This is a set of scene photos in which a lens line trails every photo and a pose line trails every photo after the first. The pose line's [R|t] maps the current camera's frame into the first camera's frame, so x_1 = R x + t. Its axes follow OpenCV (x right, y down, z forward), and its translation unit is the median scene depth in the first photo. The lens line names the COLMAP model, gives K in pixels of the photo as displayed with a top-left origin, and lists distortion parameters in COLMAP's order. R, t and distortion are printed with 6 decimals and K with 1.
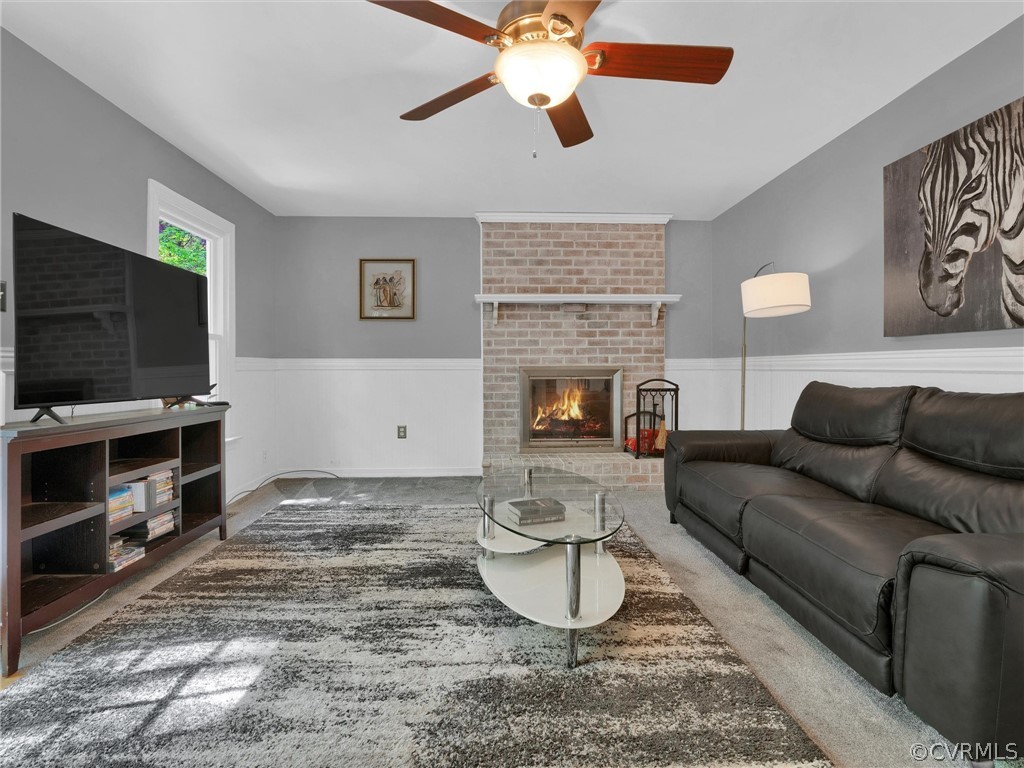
lens RADIAL K [[495.2, 0, 508.6], [0, 495.2, 367.2], [0, 0, 1]] dist [-0.029825, 0.000095]
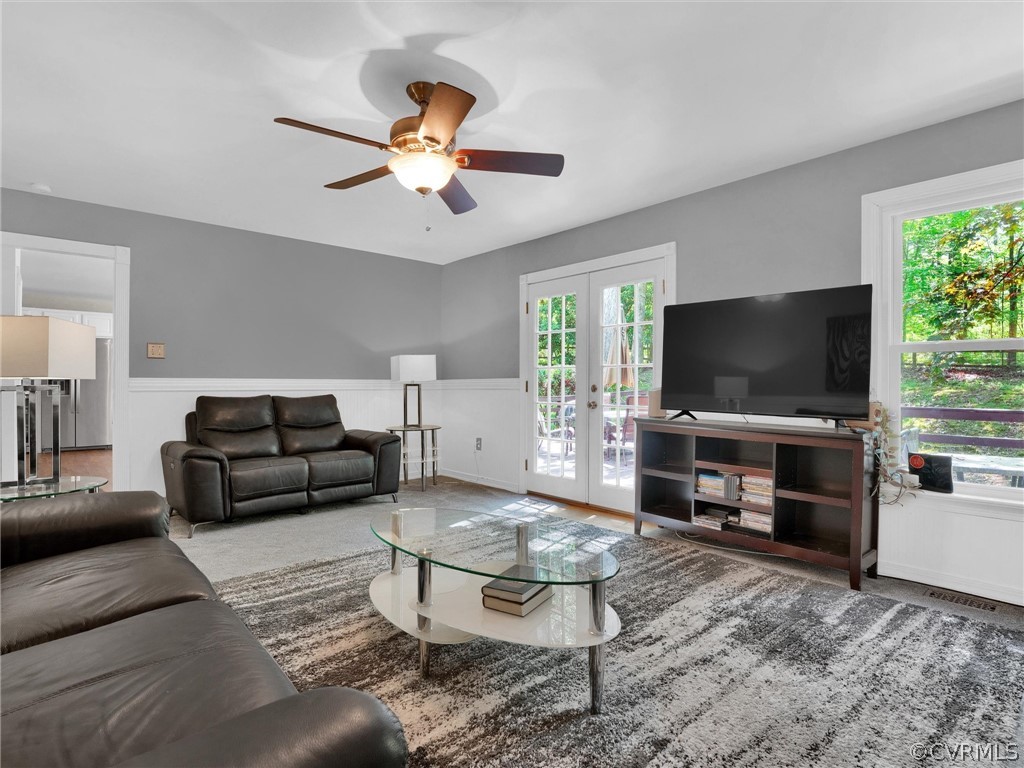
lens RADIAL K [[534.1, 0, 512.0], [0, 534.1, 384.0], [0, 0, 1]] dist [-0.001619, 0.000232]
pose [[-0.765647, 0.001159, -0.643259, 0.494748], [-0.002253, 0.999987, 0.004483, -0.012943], [0.643257, 0.004881, -0.765635, 1.374763]]
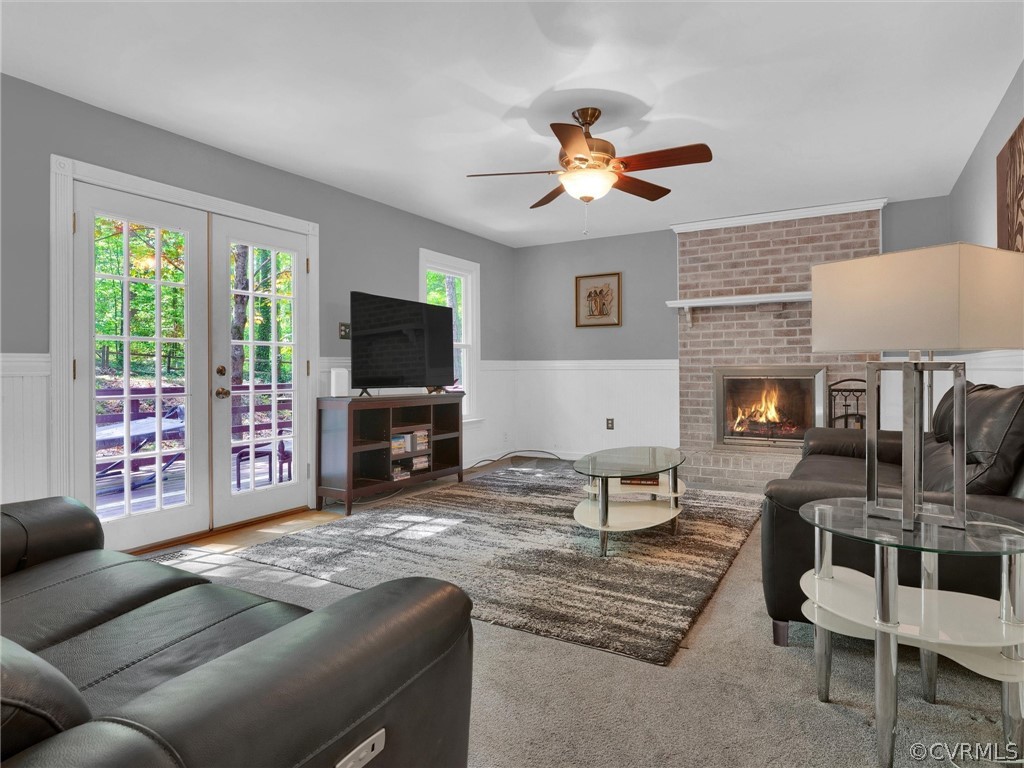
lens RADIAL K [[574.7, 0, 512.0], [0, 574.7, 366.1], [0, 0, 1]] dist [-0.036027, 0.000285]
pose [[0.845233, -0.004563, -0.534379, 0.505074], [0.002727, 0.999987, -0.004224, 0.003431], [0.534391, 0.002113, 0.845235, -0.413266]]
